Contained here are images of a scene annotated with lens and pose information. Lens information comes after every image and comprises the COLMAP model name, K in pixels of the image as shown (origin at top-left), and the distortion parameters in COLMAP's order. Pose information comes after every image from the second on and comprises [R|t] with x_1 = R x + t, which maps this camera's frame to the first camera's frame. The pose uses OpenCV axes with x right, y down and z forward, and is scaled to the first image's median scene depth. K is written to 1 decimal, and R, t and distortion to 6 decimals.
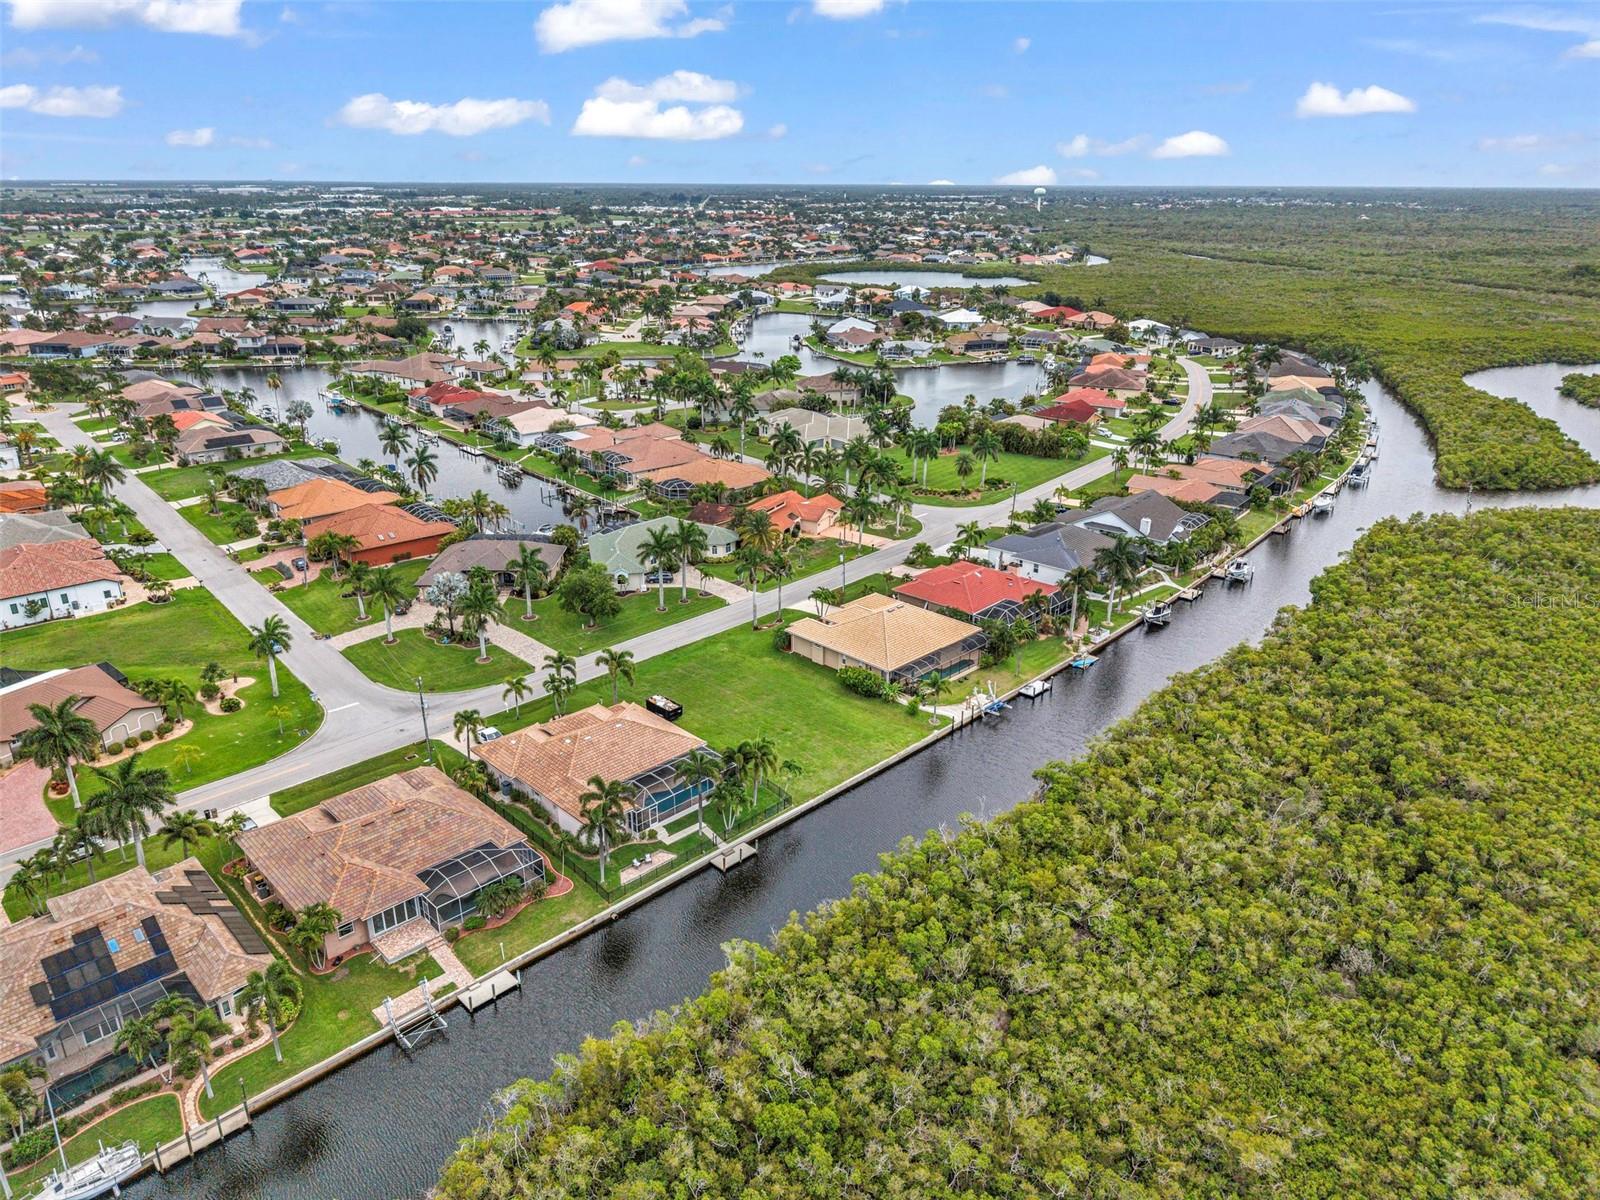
lens RADIAL K [[1055.4, 0, 800.0], [0, 1055.4, 600.0], [0, 0, 1]] dist [0.057549, -0.060466]
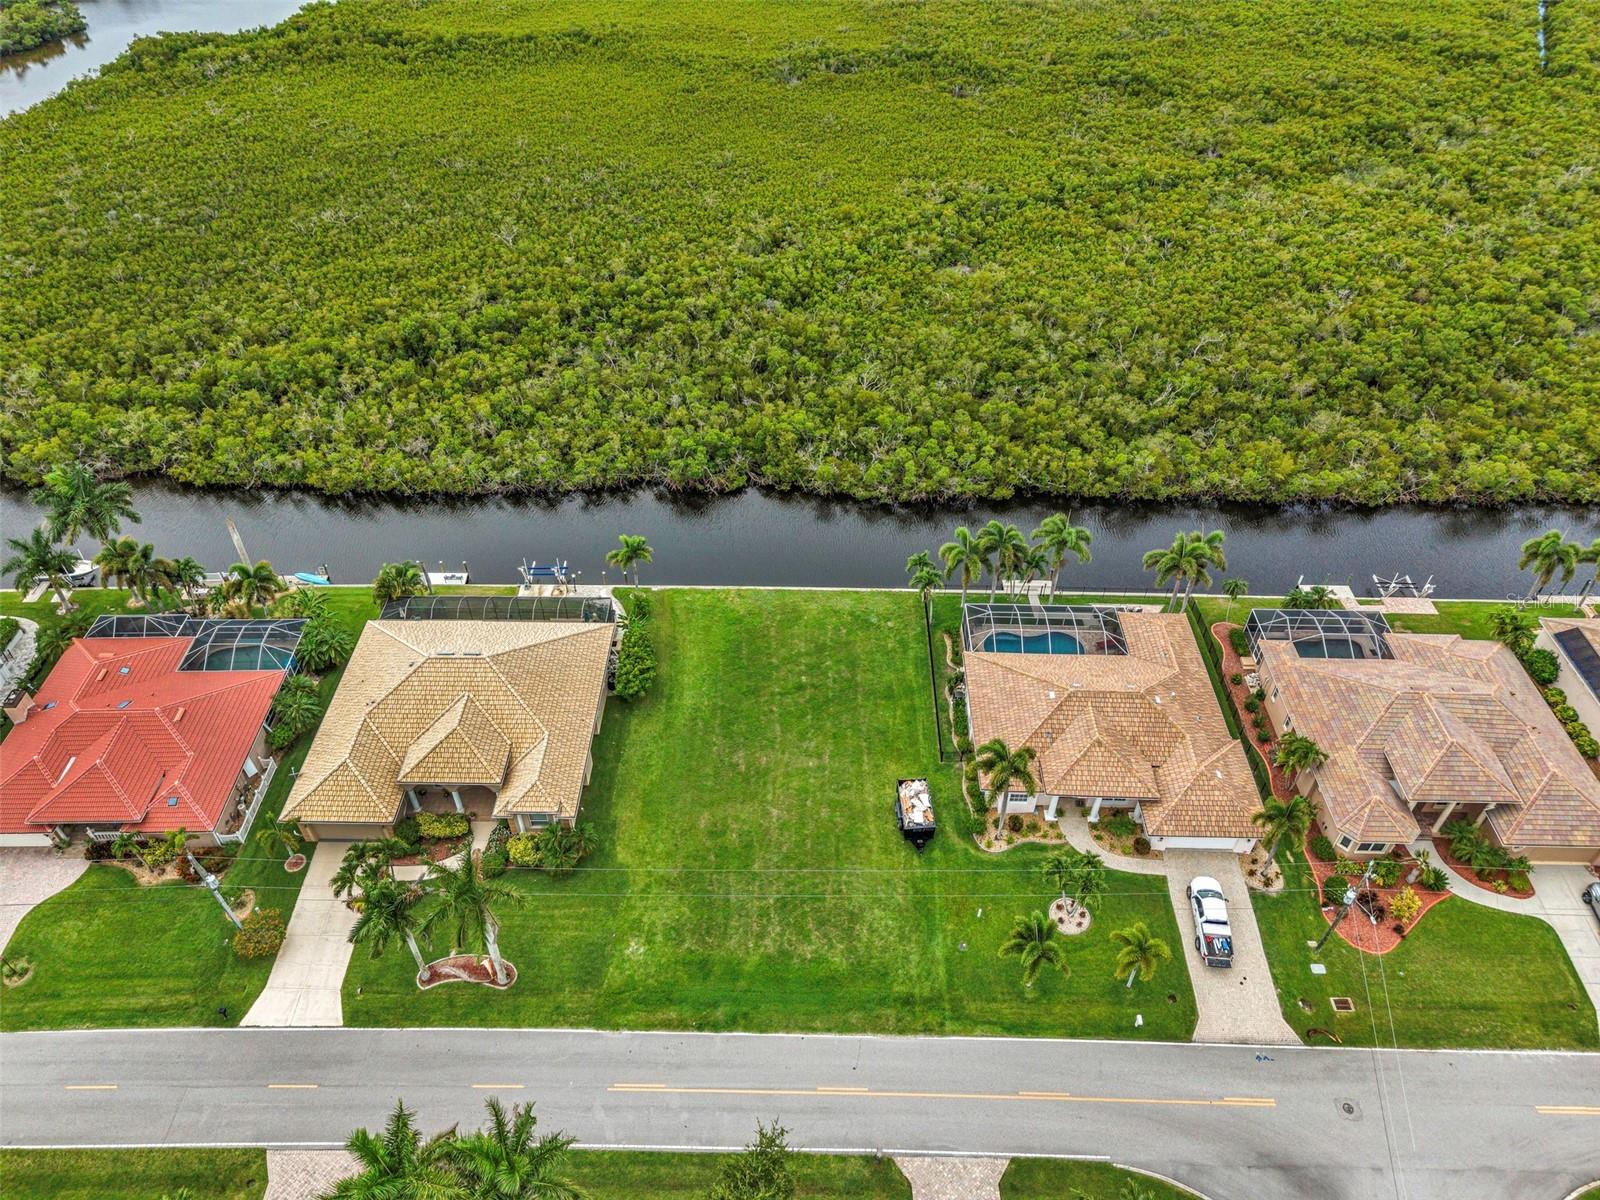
lens RADIAL K [[1075.6, 0, 798.2], [0, 1075.6, 604.1], [0, 0, 1]] dist [0.011822, -0.014300]
pose [[-0.696715, -0.490504, 0.523444, -0.266715], [0.253684, 0.514067, 0.819377, -0.360974], [-0.670993, 0.703662, -0.233725, 0.874293]]
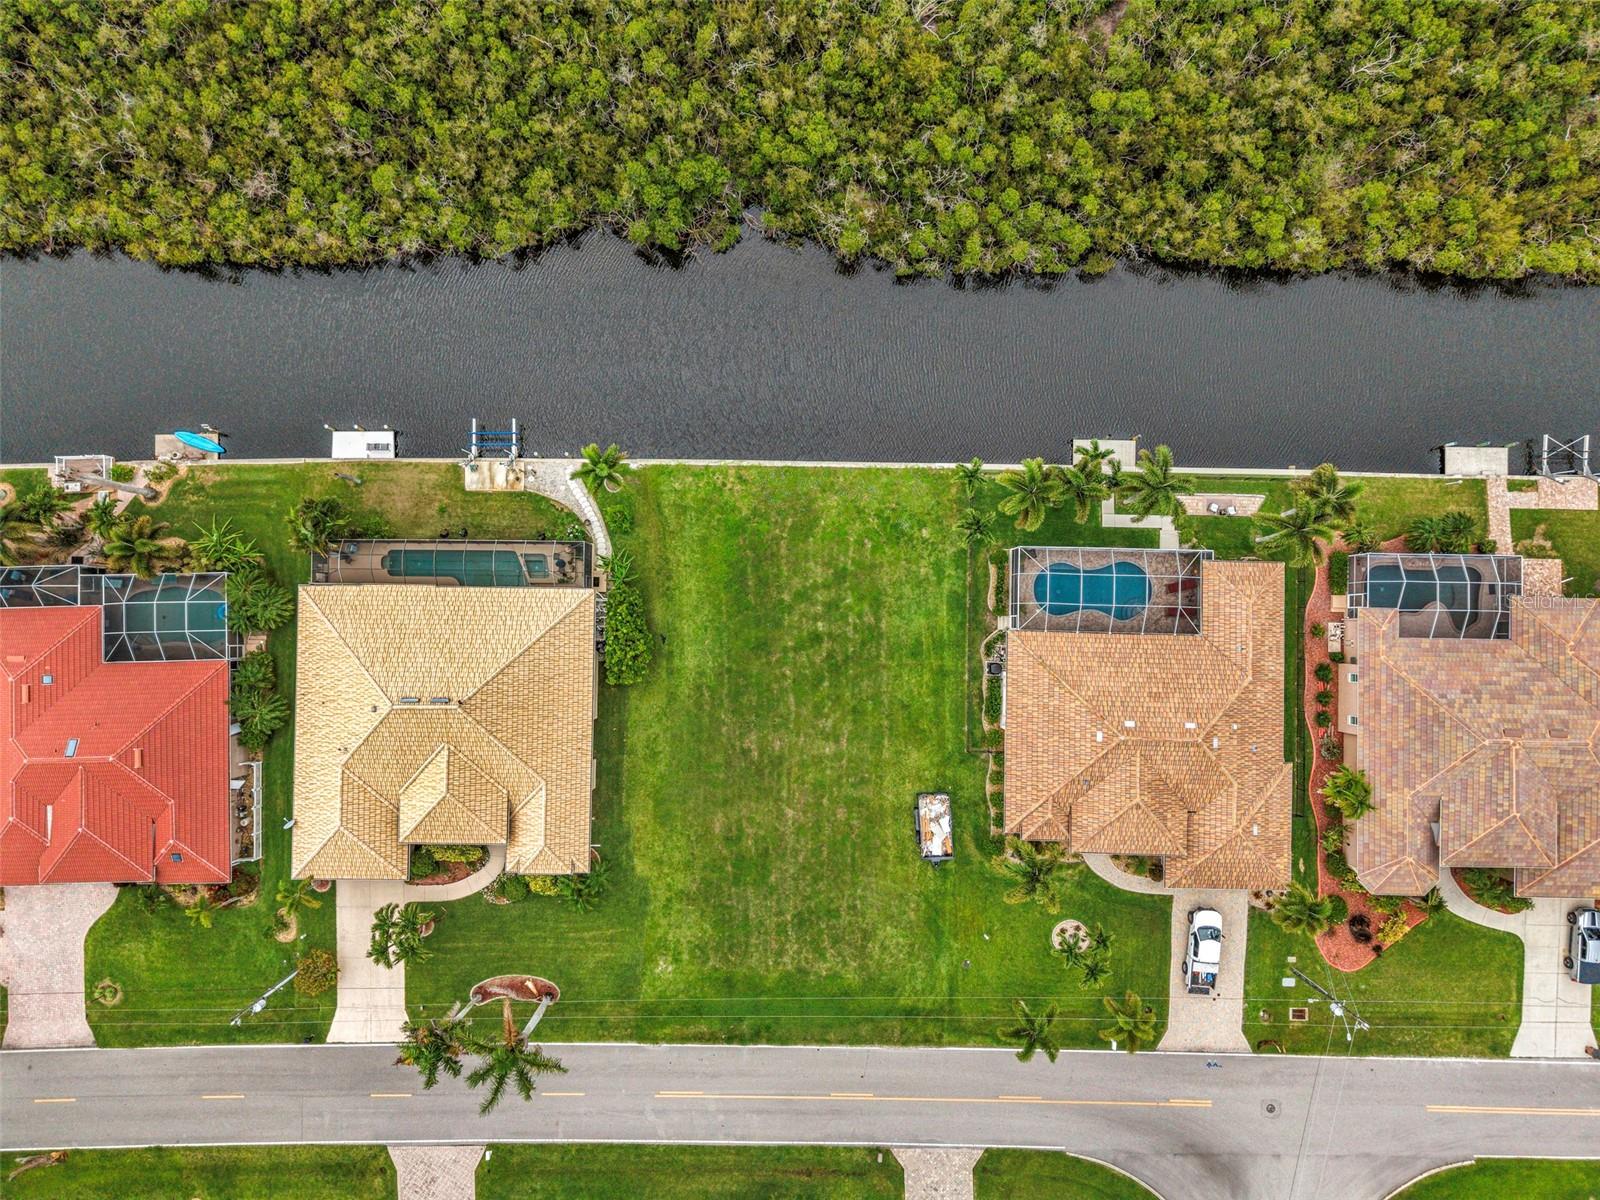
lens RADIAL K [[1075.6, 0, 798.2], [0, 1075.6, 604.1], [0, 0, 1]] dist [0.011822, -0.014300]
pose [[-0.697365, -0.716602, 0.012811, 0.000177], [0.256581, -0.232923, 0.938037, -0.340280], [-0.669215, 0.657441, 0.346298, 0.612868]]
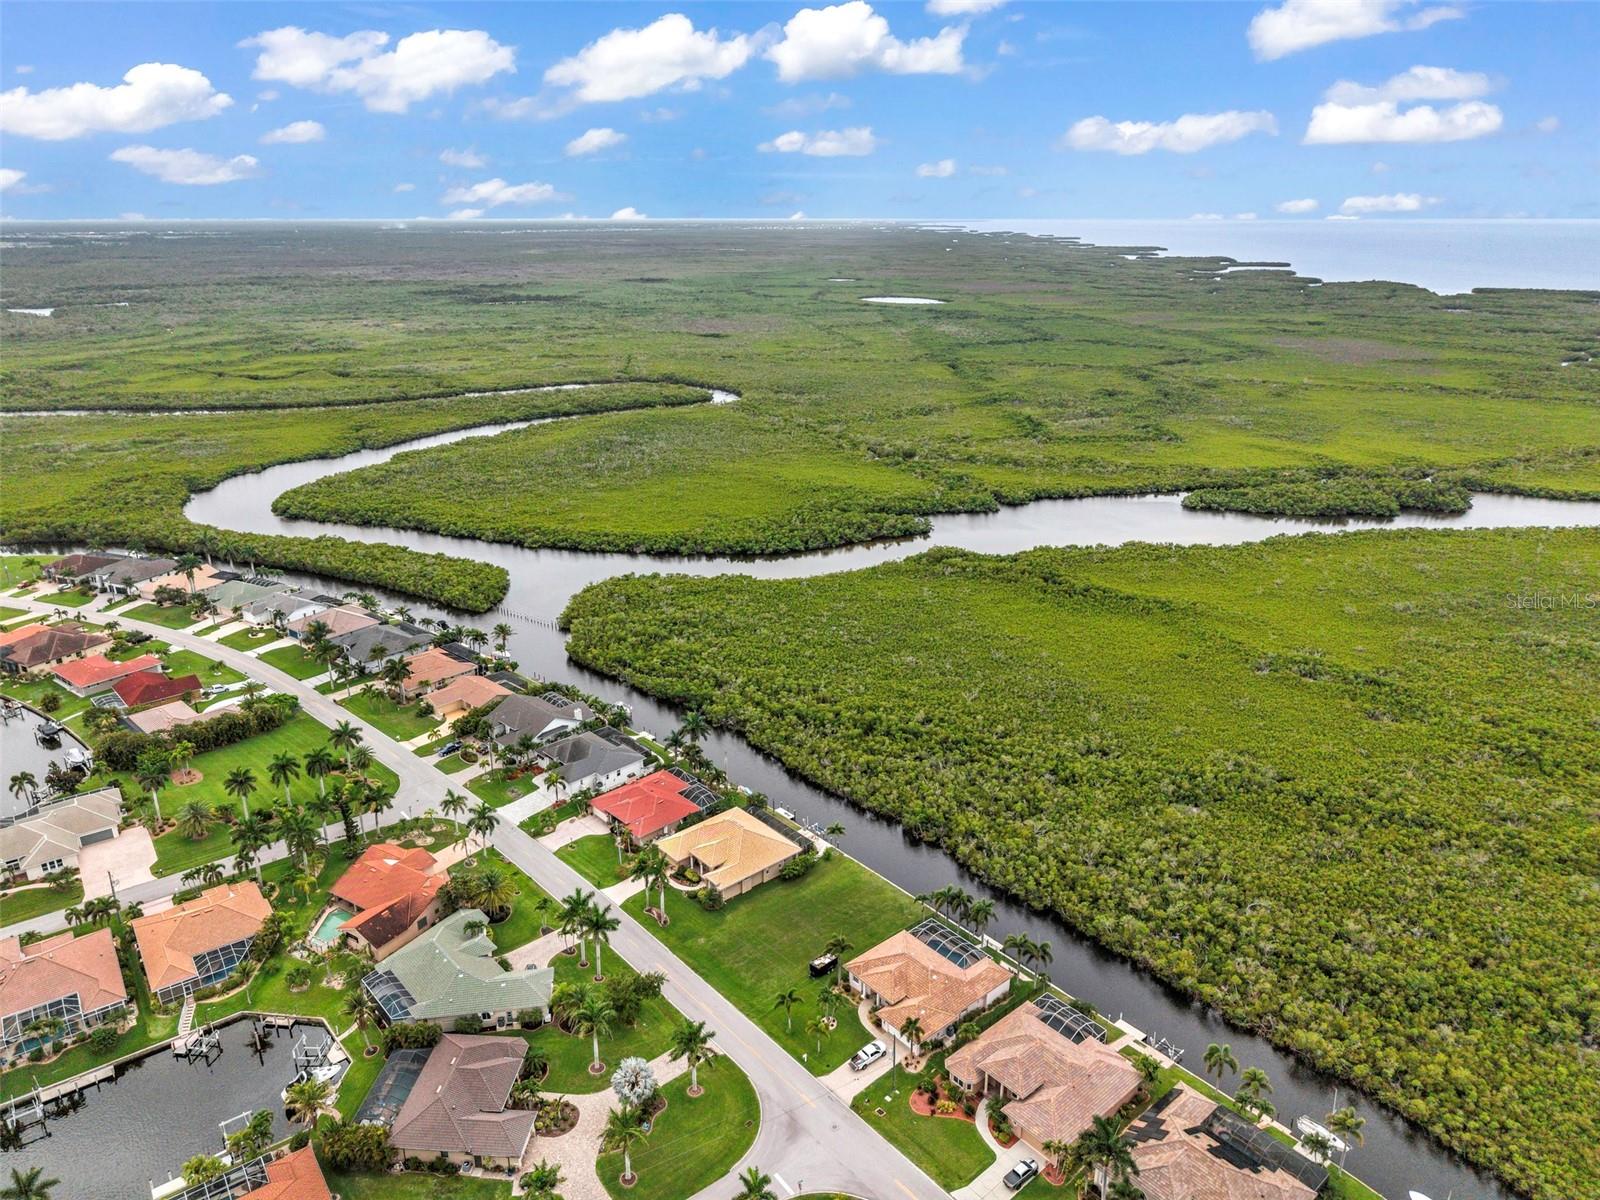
lens RADIAL K [[1067.5, 0, 795.3], [0, 1067.5, 606.2], [0, 0, 1]] dist [0.047698, -0.063693]
pose [[0.076868, -0.347793, 0.934415, -0.958257], [0.367554, 0.881067, 0.297701, -0.545853], [-0.926820, 0.320564, 0.195559, 0.504013]]
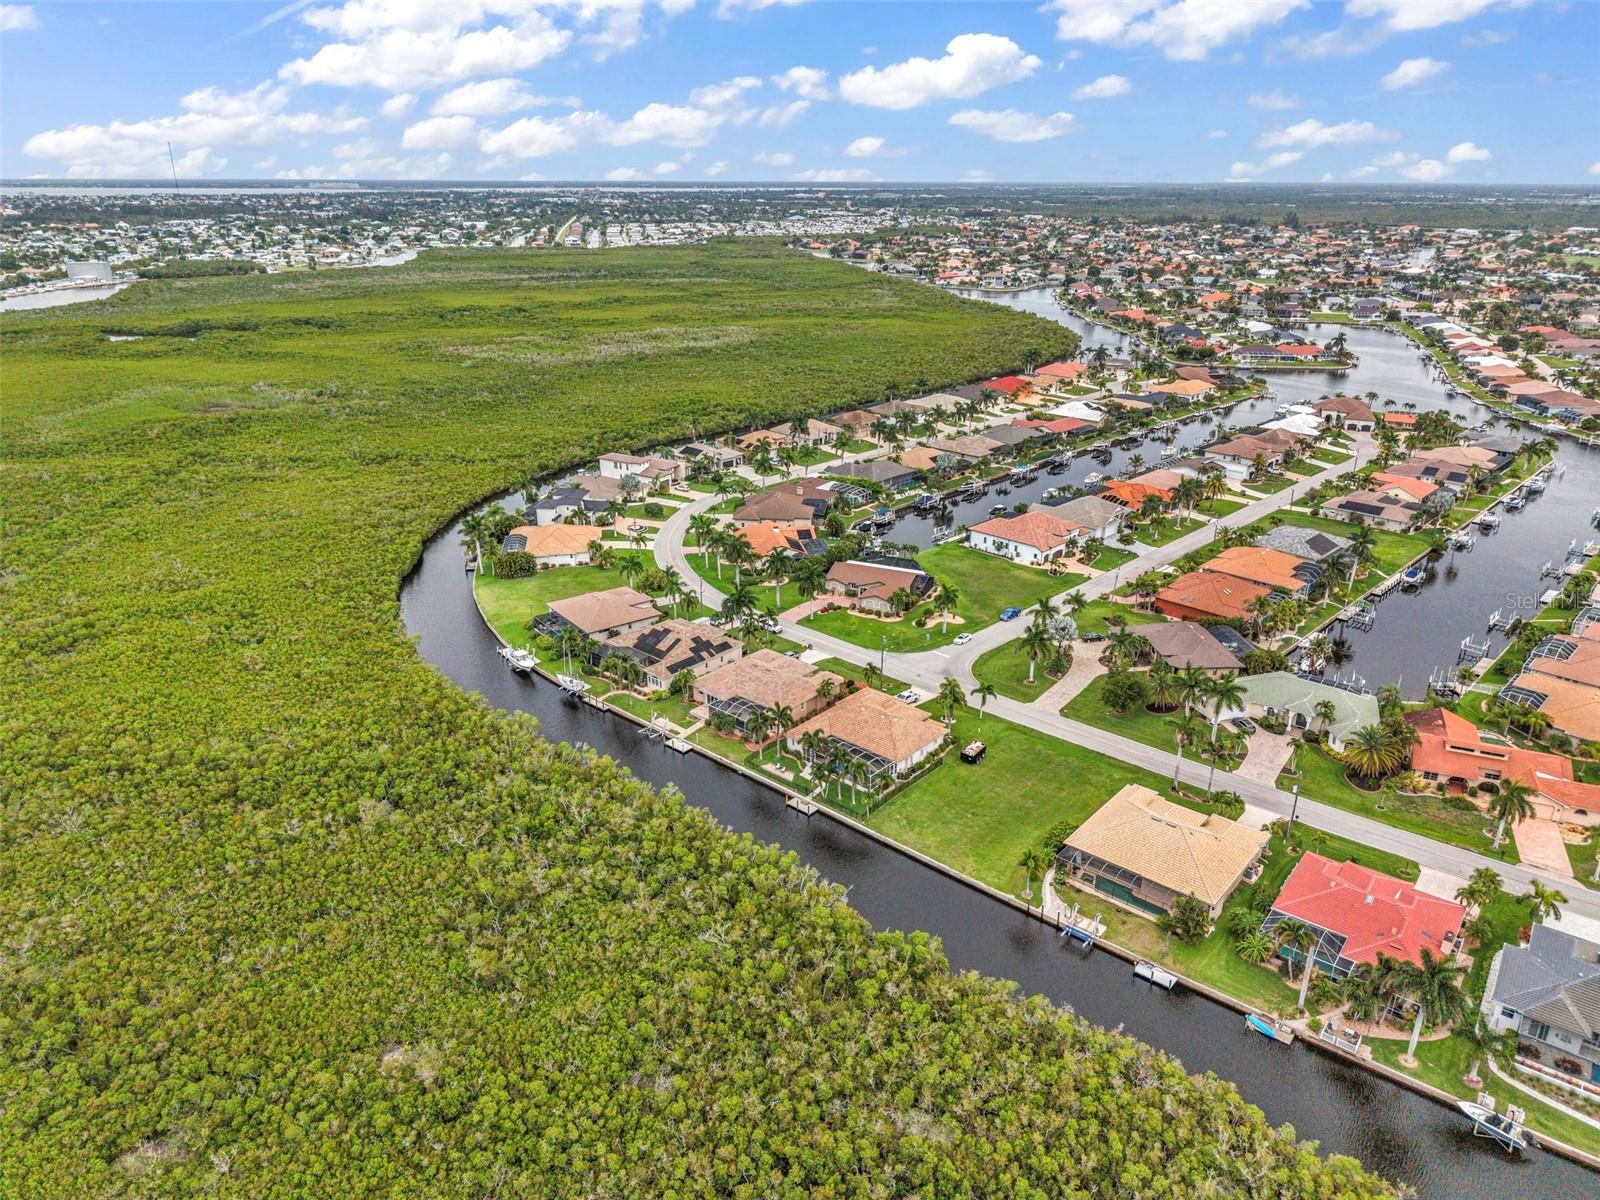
lens RADIAL K [[1064.6, 0, 794.7], [0, 1064.6, 594.5], [0, 0, 1]] dist [0.039074, -0.038678]
pose [[0.066996, 0.355336, -0.932335, 0.780587], [-0.365498, 0.878220, 0.308448, -0.301813], [0.928398, 0.320101, 0.188712, 0.395409]]
